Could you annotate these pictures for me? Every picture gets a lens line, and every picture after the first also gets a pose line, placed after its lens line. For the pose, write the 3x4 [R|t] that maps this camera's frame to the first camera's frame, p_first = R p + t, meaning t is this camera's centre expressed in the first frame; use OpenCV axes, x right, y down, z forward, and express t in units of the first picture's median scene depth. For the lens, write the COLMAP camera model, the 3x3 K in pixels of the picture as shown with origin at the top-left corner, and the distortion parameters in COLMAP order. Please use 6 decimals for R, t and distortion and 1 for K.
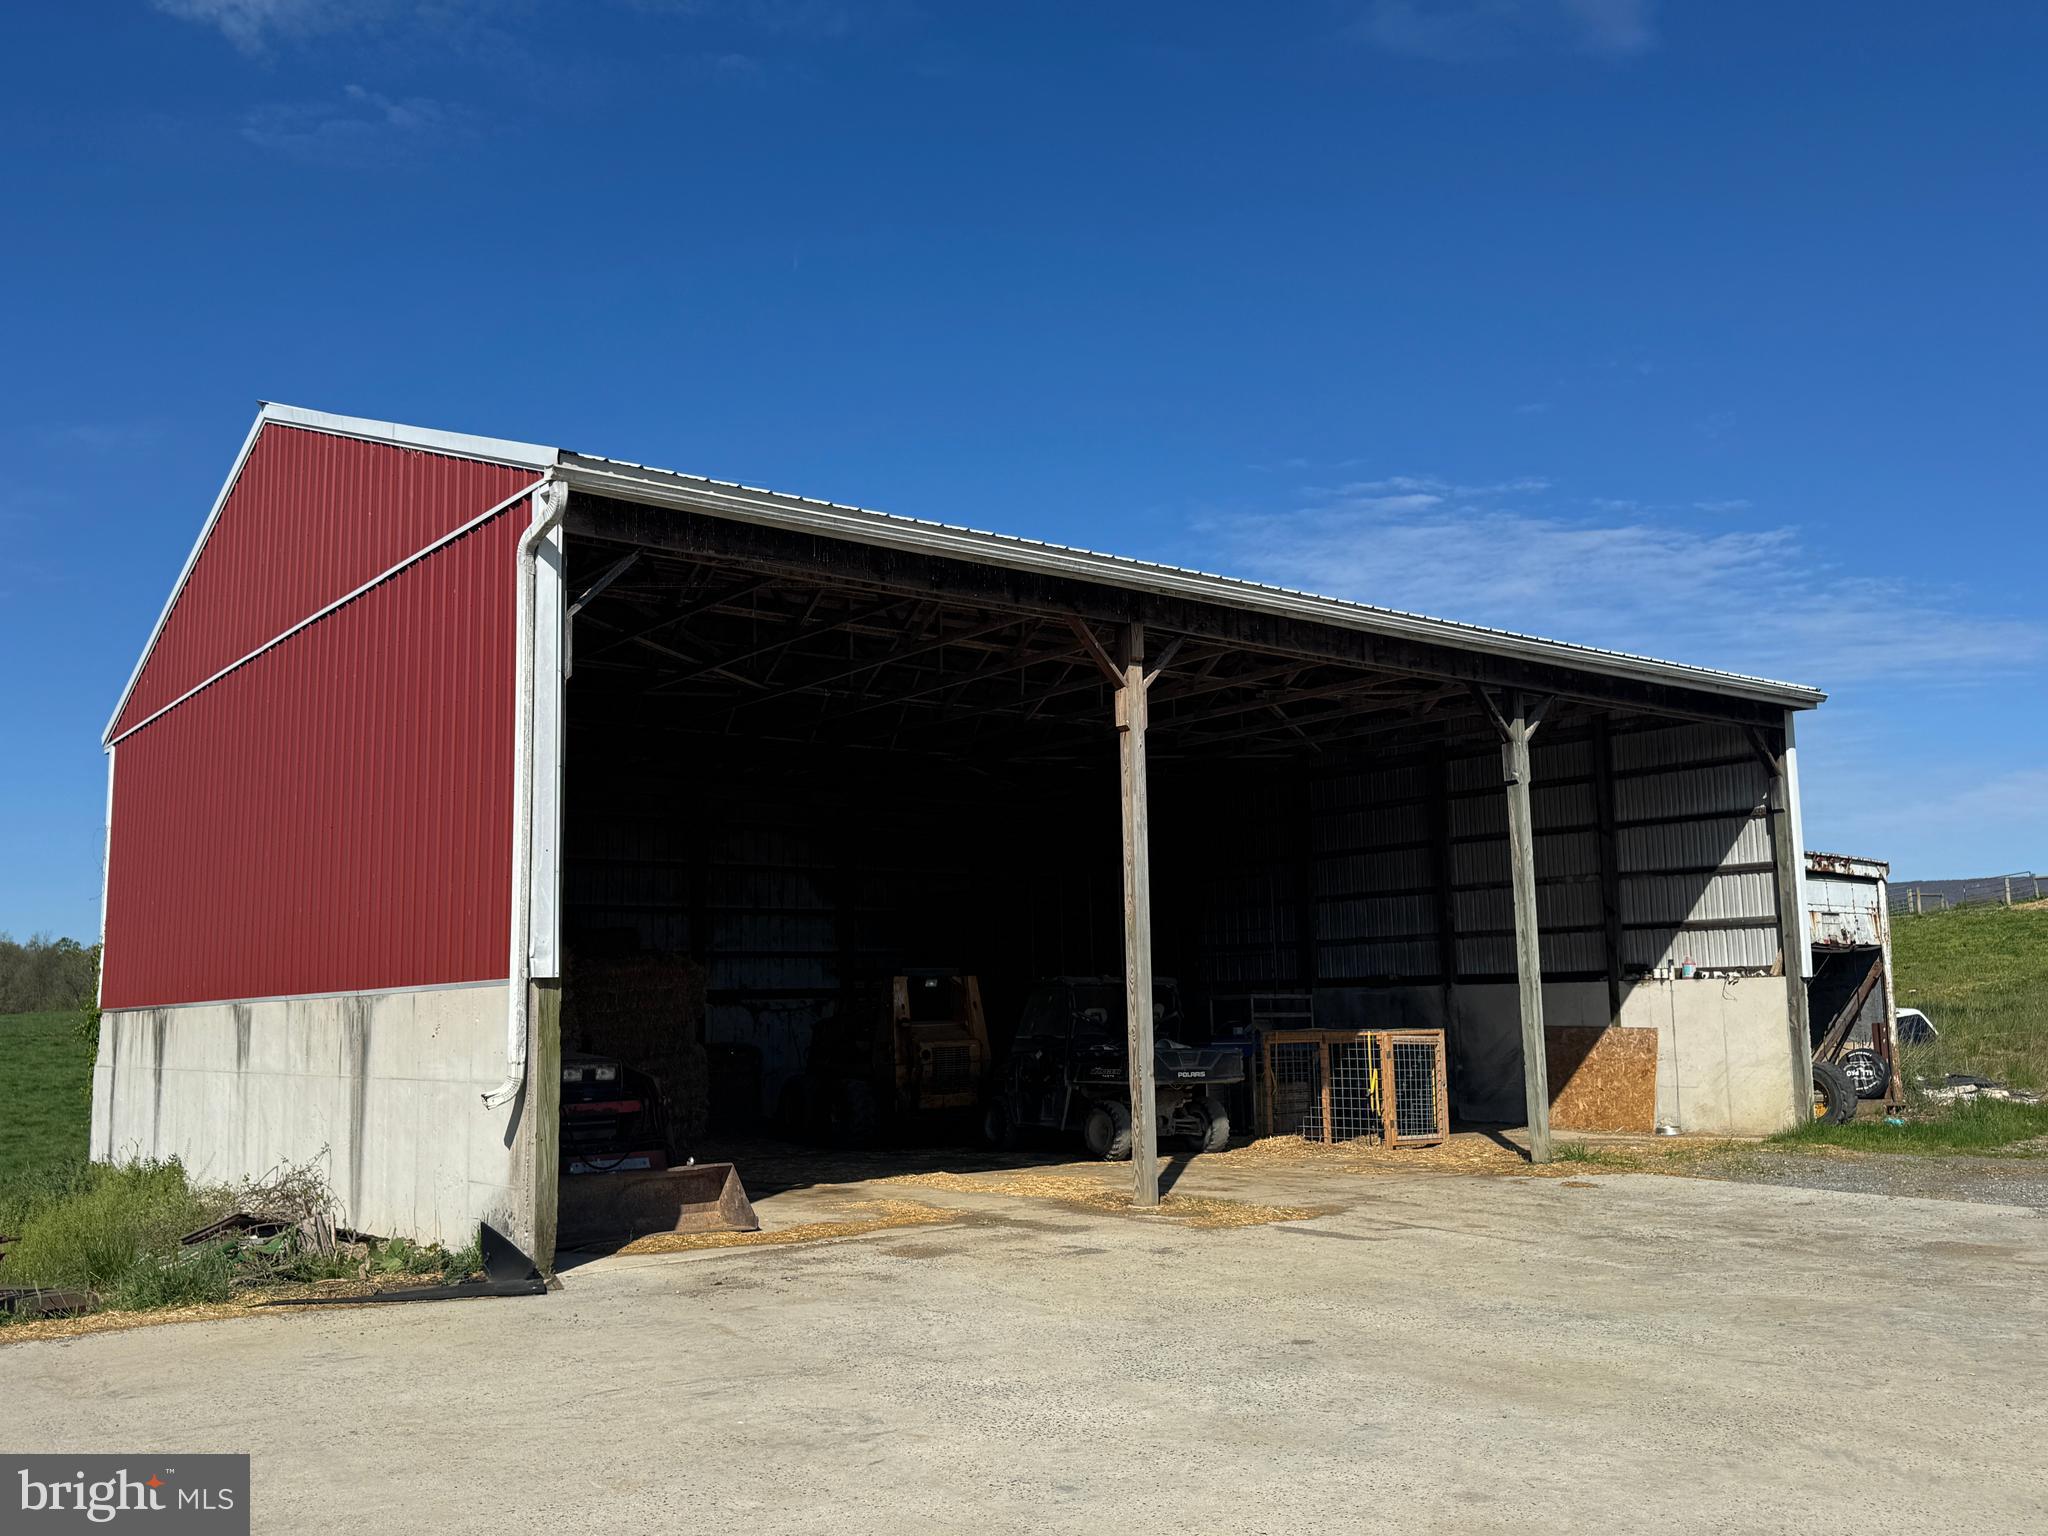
lens RADIAL K [[1797.4, 0, 991.0], [0, 1797.4, 809.7], [0, 0, 1]] dist [0.083618, -0.094121]
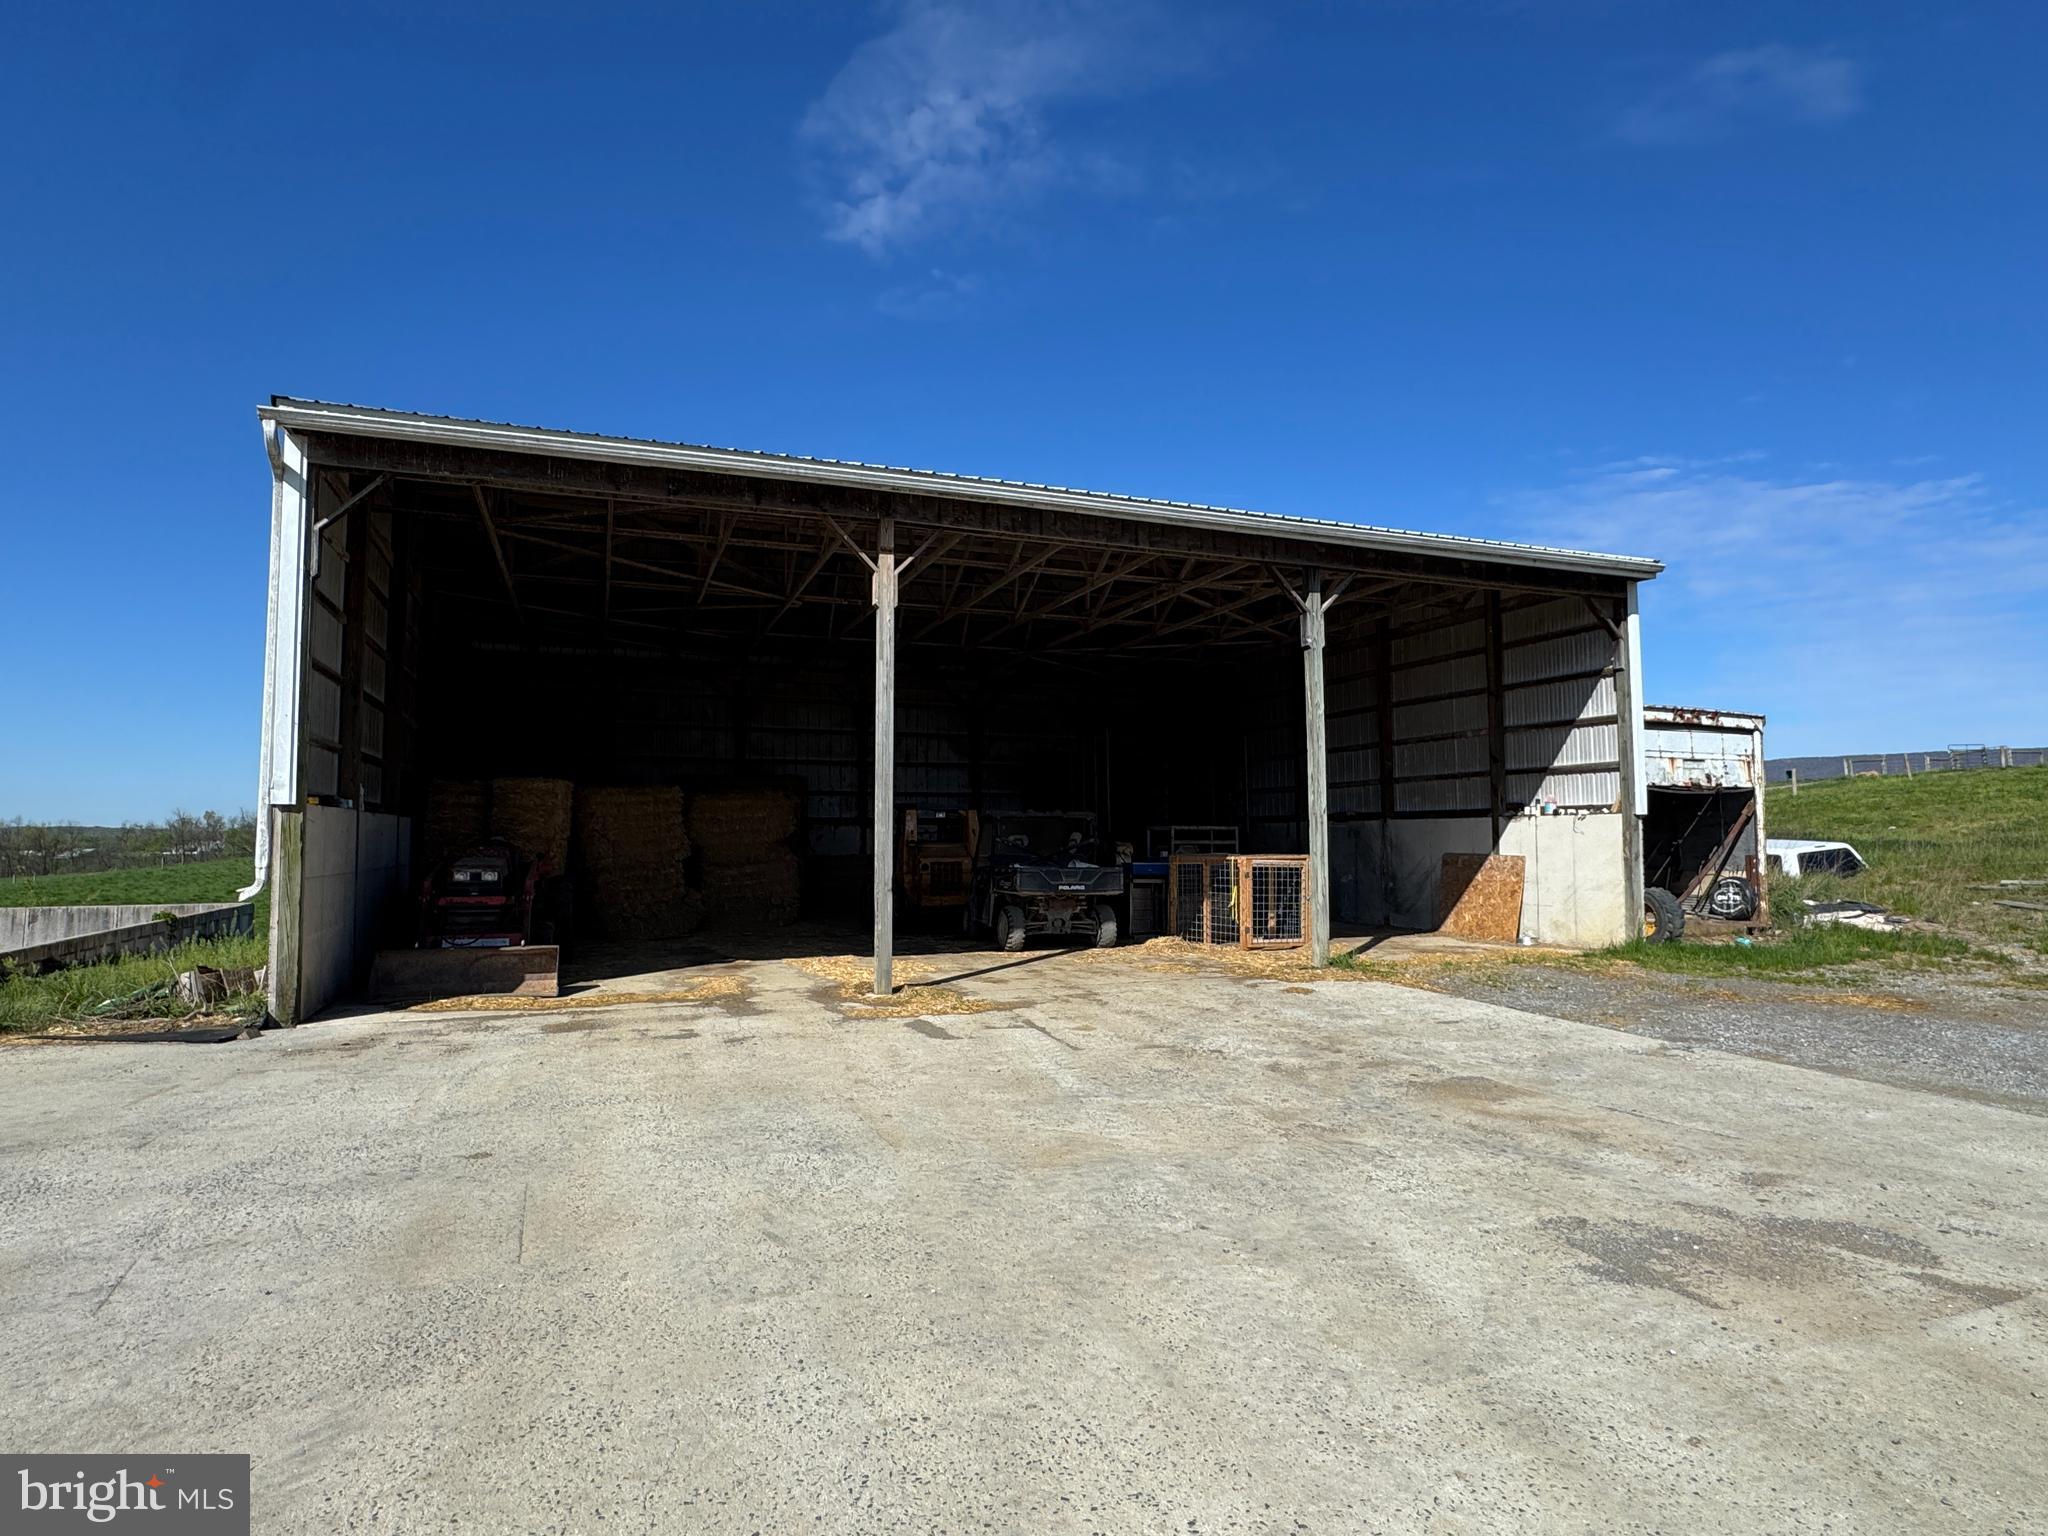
lens RADIAL K [[1139.3, 0, 1017.1], [0, 1139.3, 780.0], [0, 0, 1]] dist [-0.007861, 0.005096]
pose [[0.956885, 0.000090, -0.290466, 0.285294], [0.018375, 0.997978, 0.060842, 0.019736], [0.289884, -0.063556, 0.954949, 0.206948]]
